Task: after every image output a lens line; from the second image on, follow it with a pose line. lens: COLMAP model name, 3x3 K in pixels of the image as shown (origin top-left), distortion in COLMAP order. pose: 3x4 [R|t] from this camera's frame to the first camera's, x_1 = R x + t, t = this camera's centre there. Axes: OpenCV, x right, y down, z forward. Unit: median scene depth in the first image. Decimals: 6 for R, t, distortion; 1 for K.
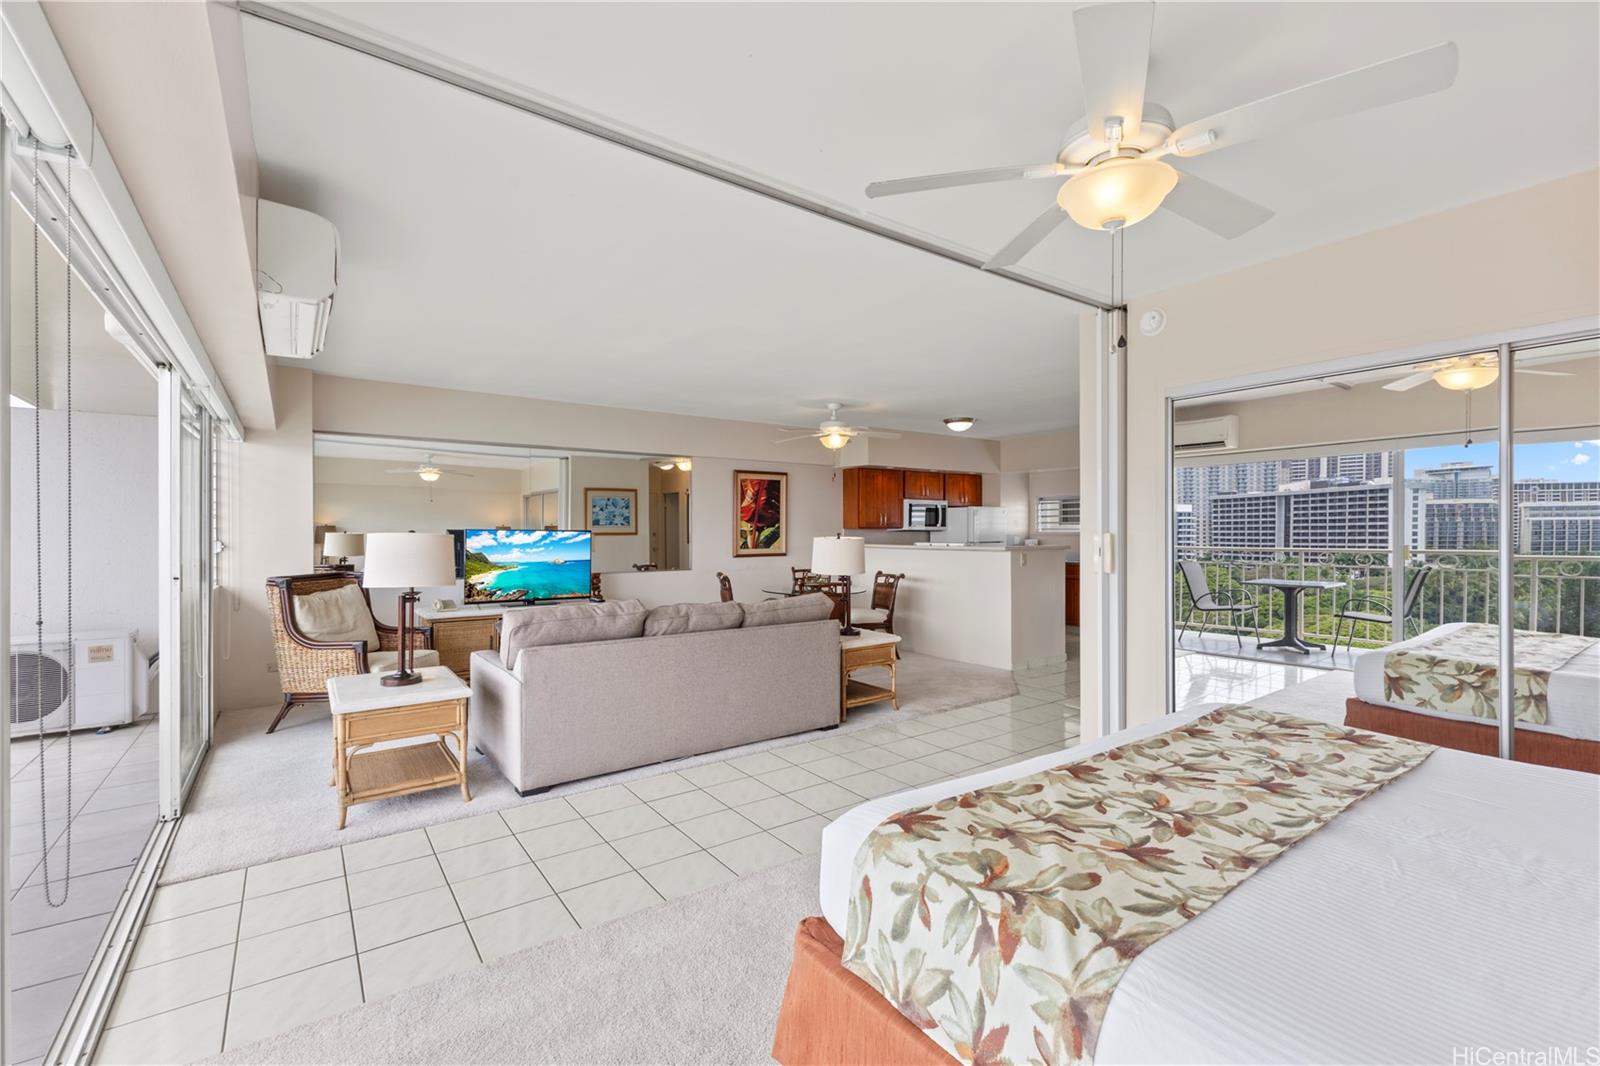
lens RADIAL K [[687.3, 0, 794.6], [0, 687.3, 537.9], [0, 0, 1]] dist [0.013856, -0.004073]
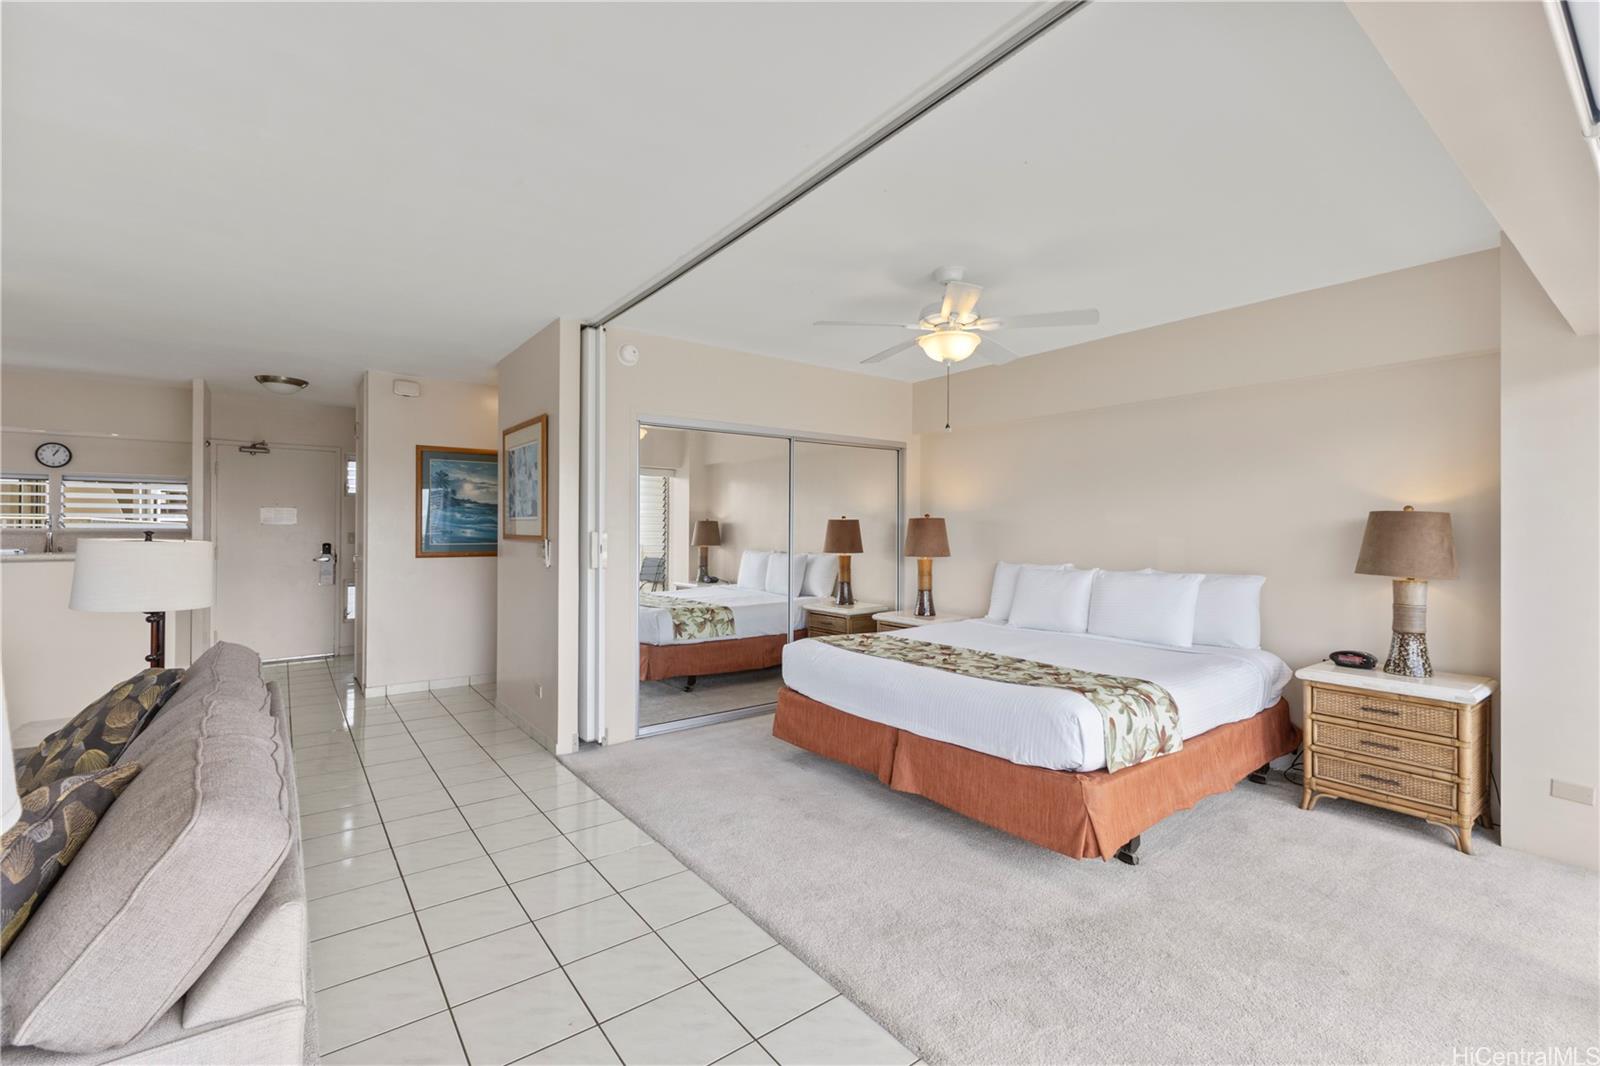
lens RADIAL K [[687.3, 0, 800.9], [0, 687.3, 532.2], [0, 0, 1]] dist [0.013856, -0.004073]
pose [[-0.017963, -0.000793, 0.999838, -0.374517], [0.006106, 0.999981, 0.000903, -0.003655], [-0.999820, 0.006121, -0.017958, 0.401871]]
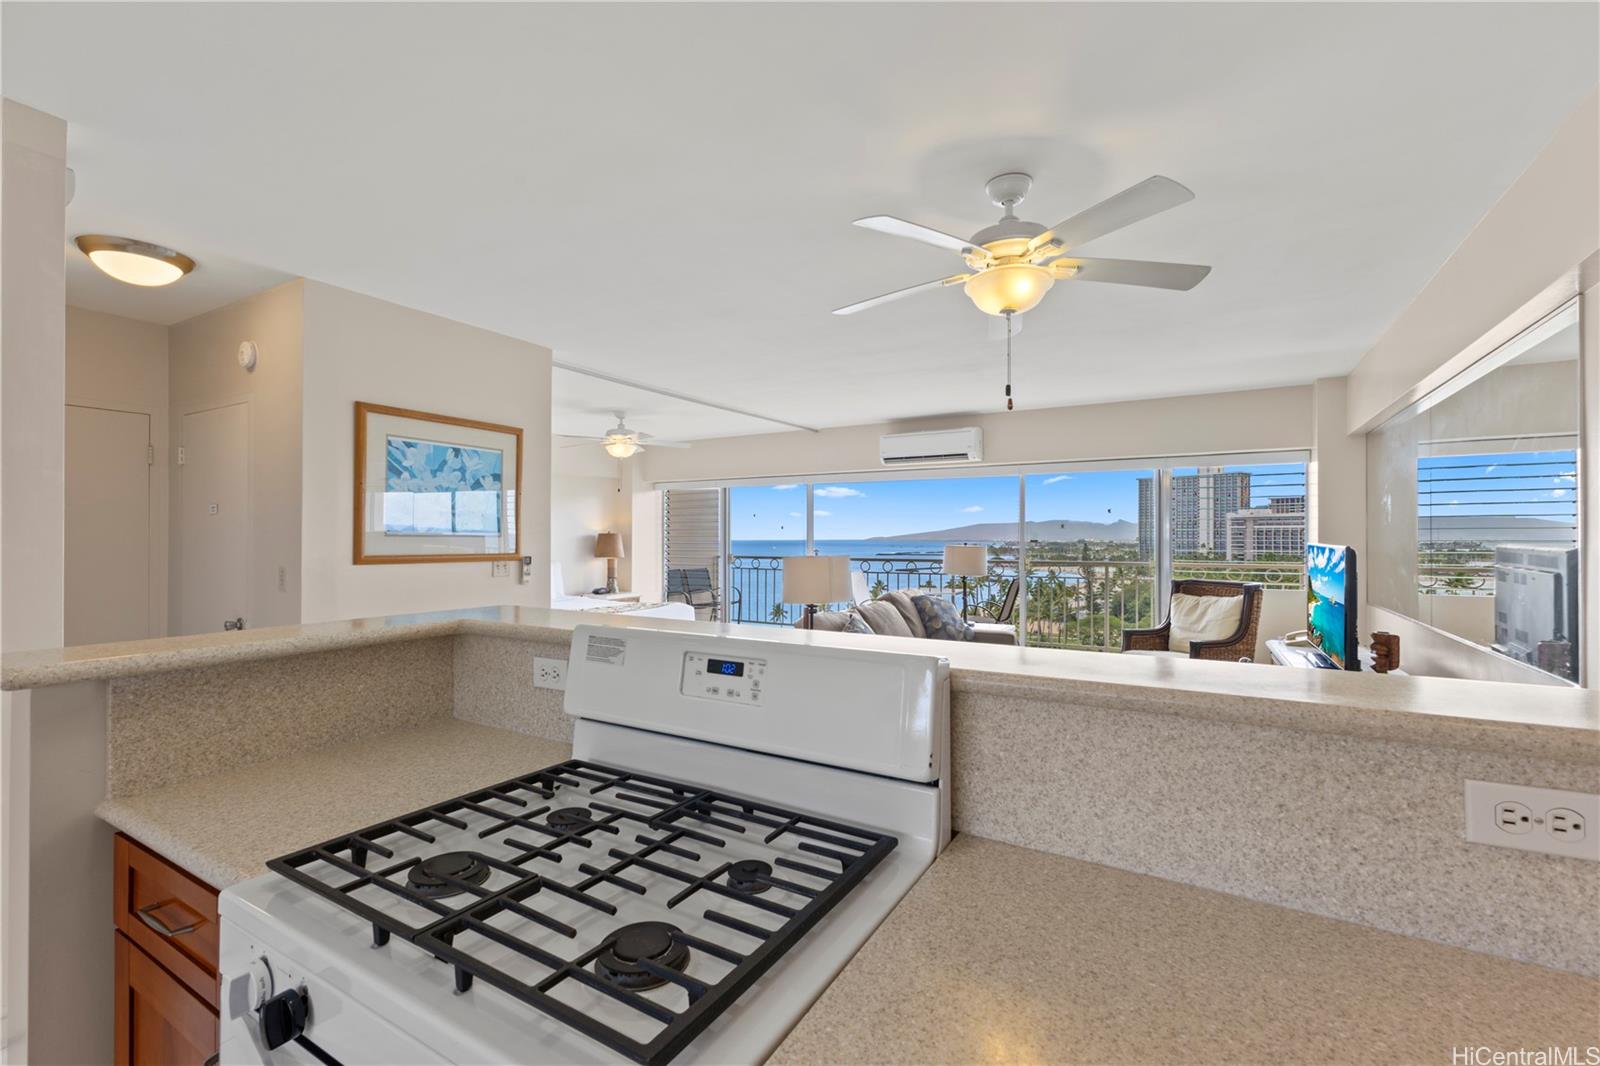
lens RADIAL K [[687.3, 0, 805.1], [0, 687.3, 534.7], [0, 0, 1]] dist [0.013856, -0.004073]
pose [[-0.915325, 0.001348, -0.402715, 0.312533], [-0.001541, 0.999975, 0.006850, -0.023064], [0.402714, 0.006890, -0.915300, 1.345185]]
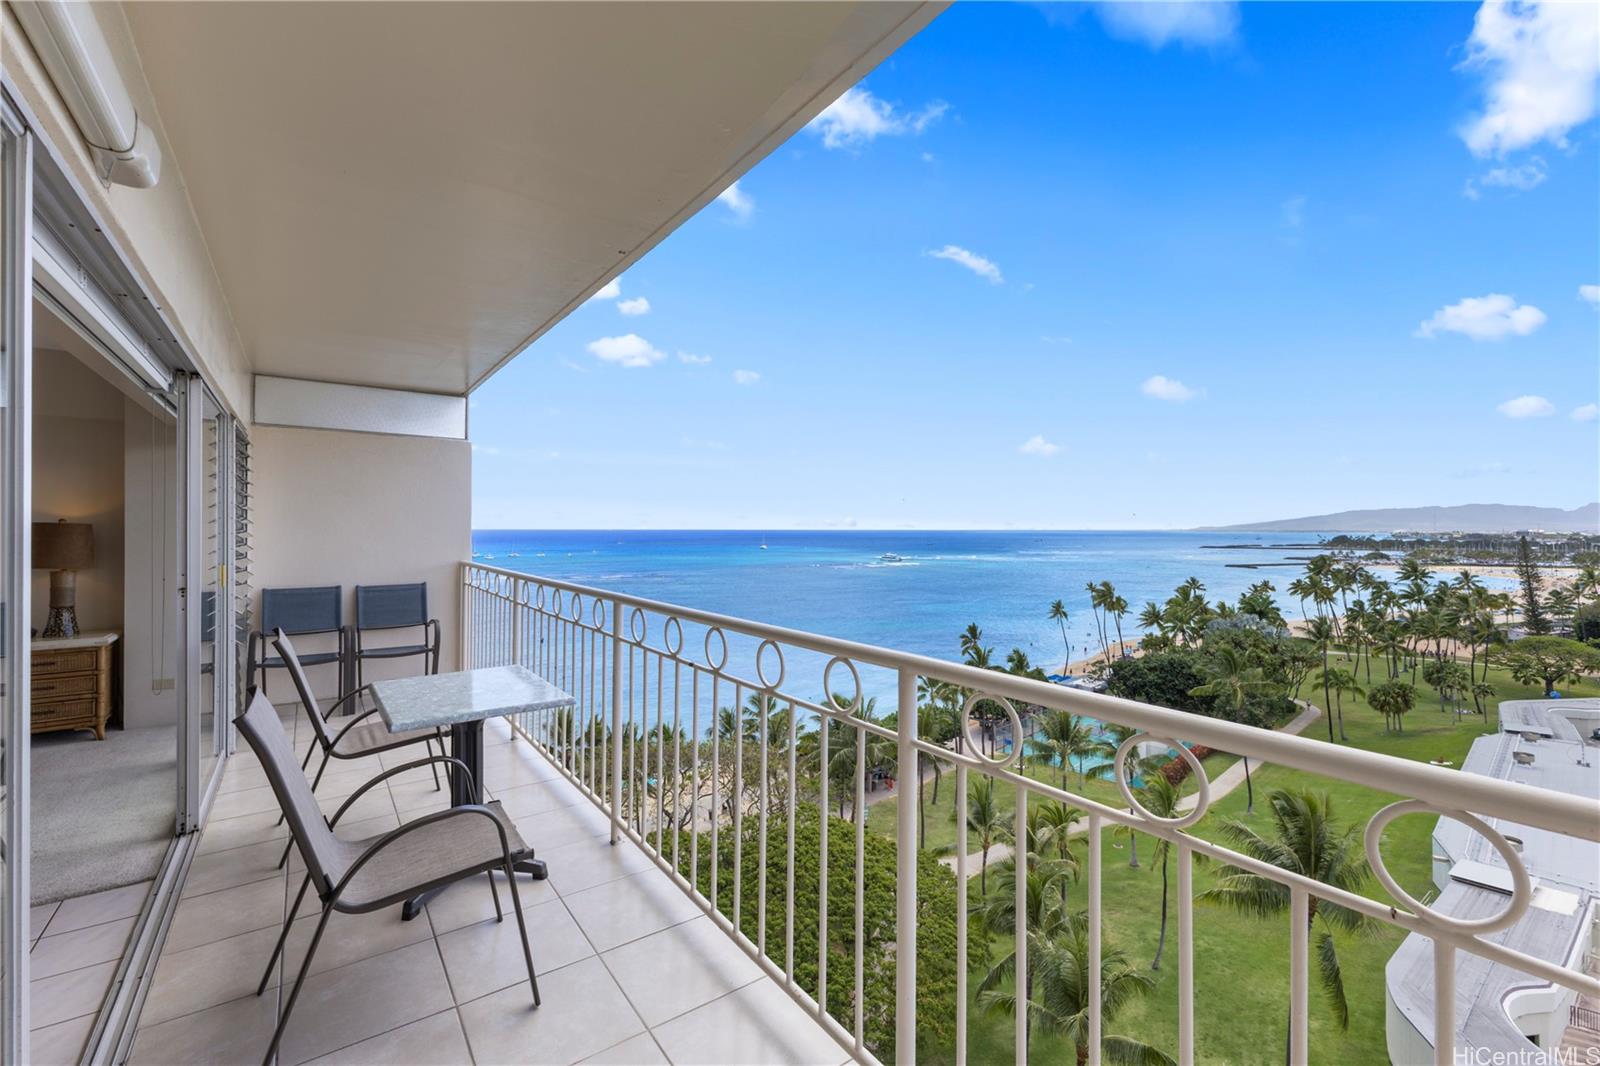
lens RADIAL K [[687.3, 0, 802.7], [0, 687.3, 520.1], [0, 0, 1]] dist [0.013856, -0.004073]
pose [[-0.999974, 0.002675, 0.006725, -0.661663], [0.002676, 0.999996, 0.000181, -0.017035], [-0.006725, 0.000199, -0.999977, 0.675480]]
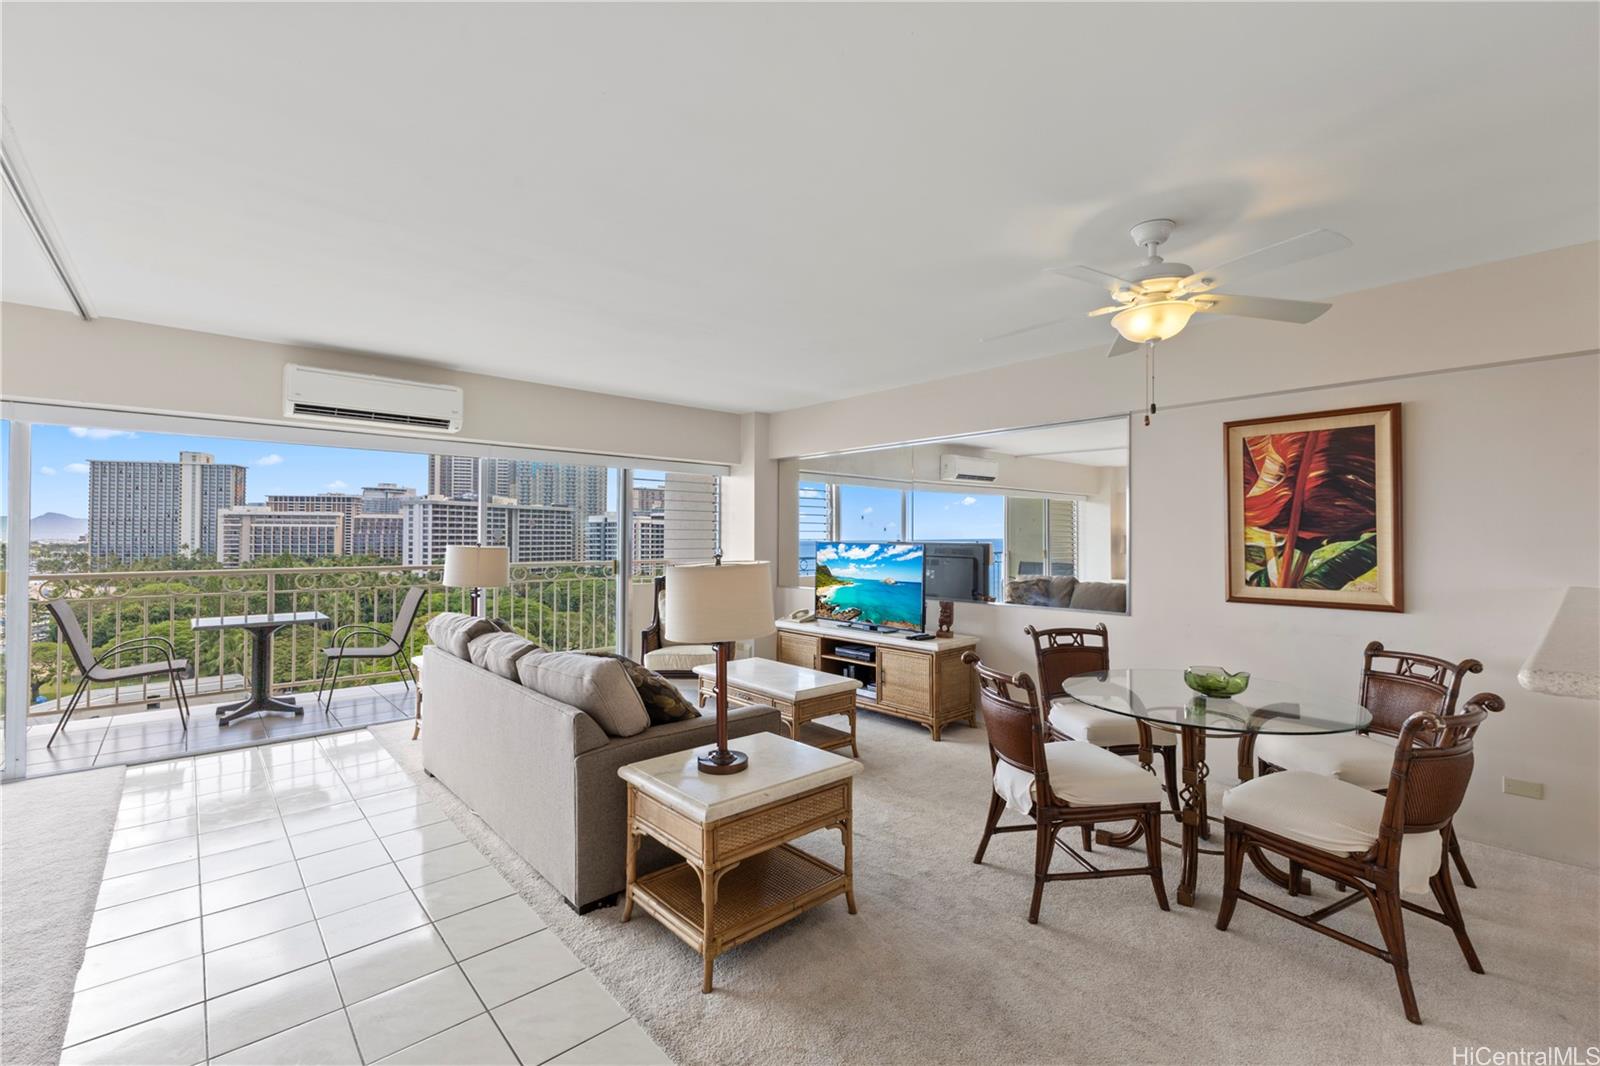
lens RADIAL K [[687.3, 0, 798.8], [0, 687.3, 527.6], [0, 0, 1]] dist [0.013856, -0.004073]
pose [[0.092746, -0.011333, -0.995625, 0.459606], [-0.013329, 0.999831, -0.012622, -0.017325], [0.995601, 0.014442, 0.092579, 0.803363]]
